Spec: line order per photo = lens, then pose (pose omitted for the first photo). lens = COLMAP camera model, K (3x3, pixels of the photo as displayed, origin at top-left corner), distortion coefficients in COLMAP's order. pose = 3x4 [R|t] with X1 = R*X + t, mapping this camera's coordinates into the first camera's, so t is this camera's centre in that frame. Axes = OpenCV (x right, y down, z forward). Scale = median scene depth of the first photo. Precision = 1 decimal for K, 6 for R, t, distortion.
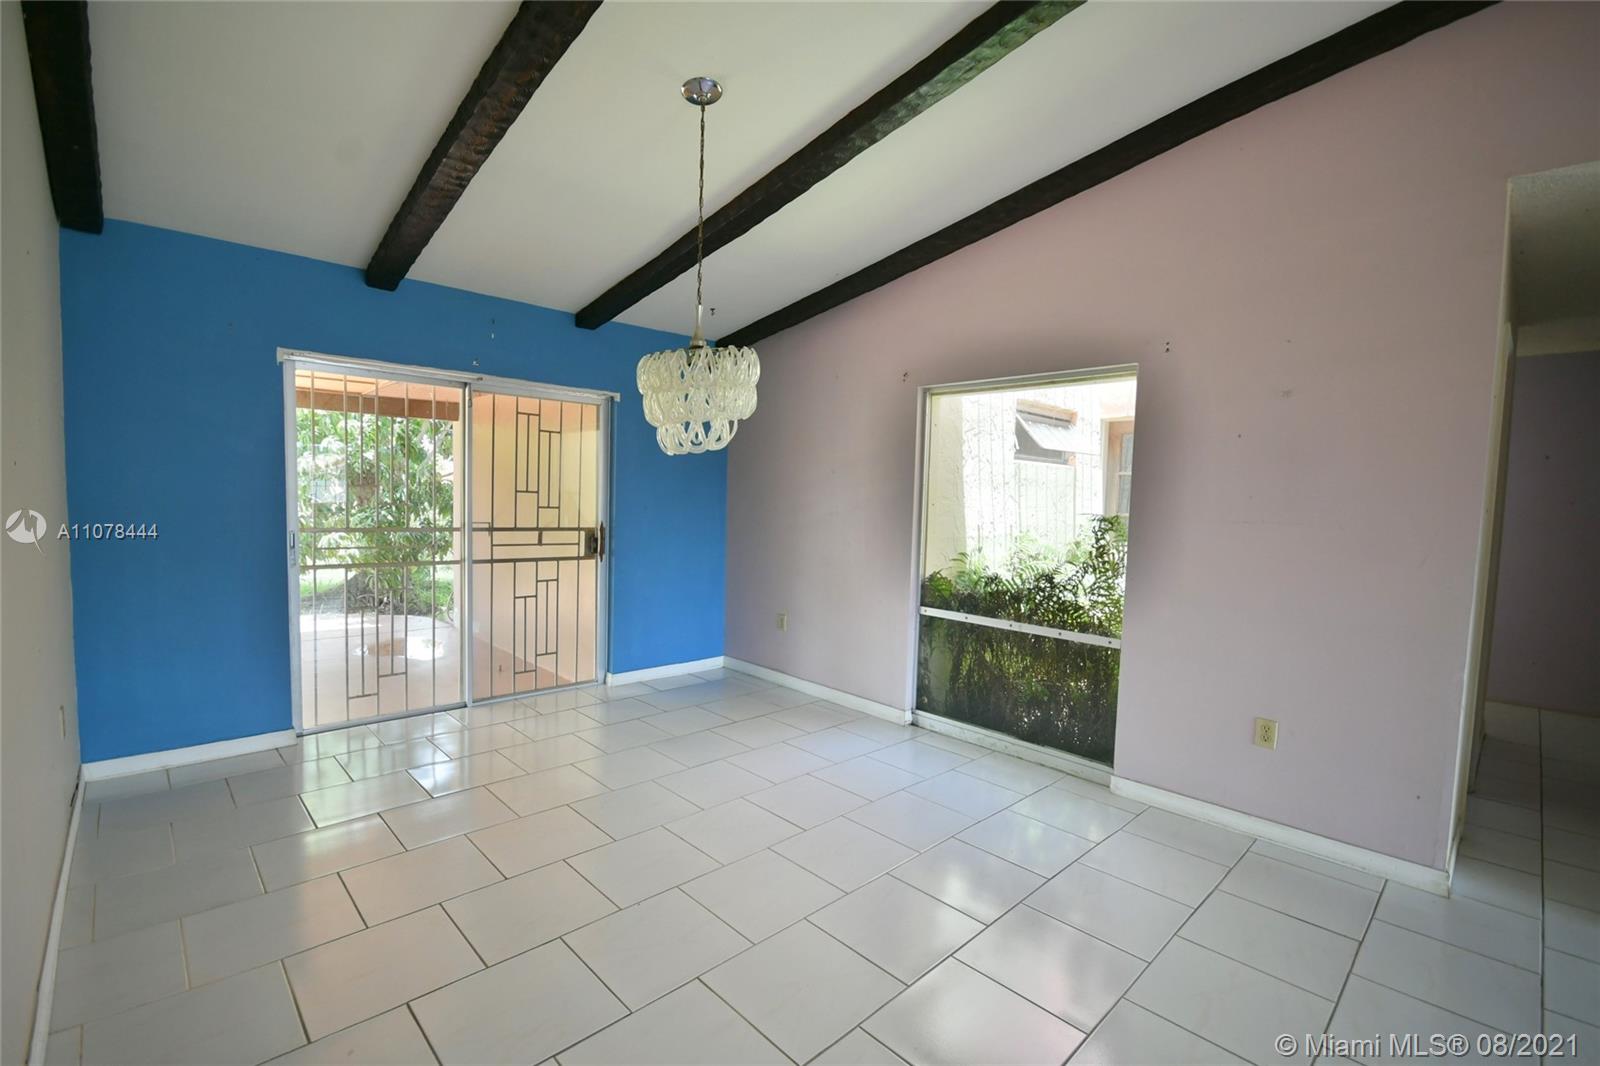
lens RADIAL K [[699.2, 0, 800.5], [0, 699.2, 540.7], [0, 0, 1]] dist [0.009843, -0.013254]
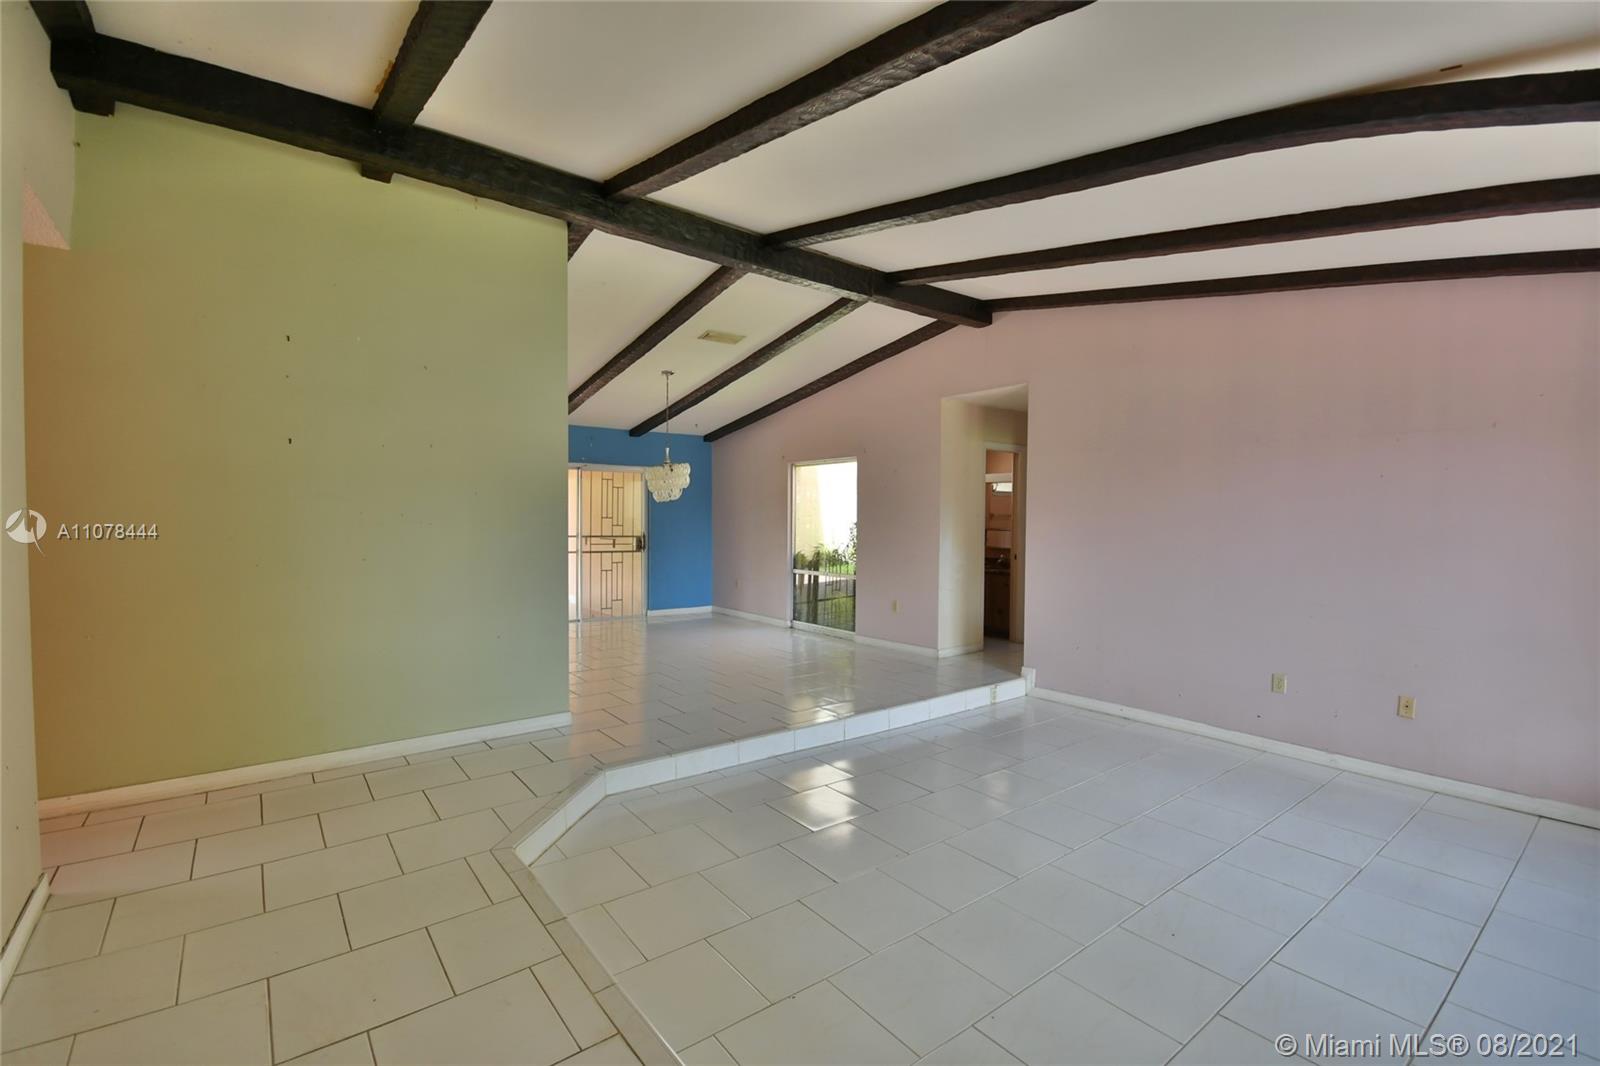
lens RADIAL K [[699.2, 0, 800.5], [0, 699.2, 540.7], [0, 0, 1]] dist [0.009843, -0.013254]
pose [[0.994455, -0.019622, -0.103320, 0.385509], [0.016038, 0.999244, -0.035406, 0.079405], [0.103937, 0.033552, 0.994018, -0.981640]]
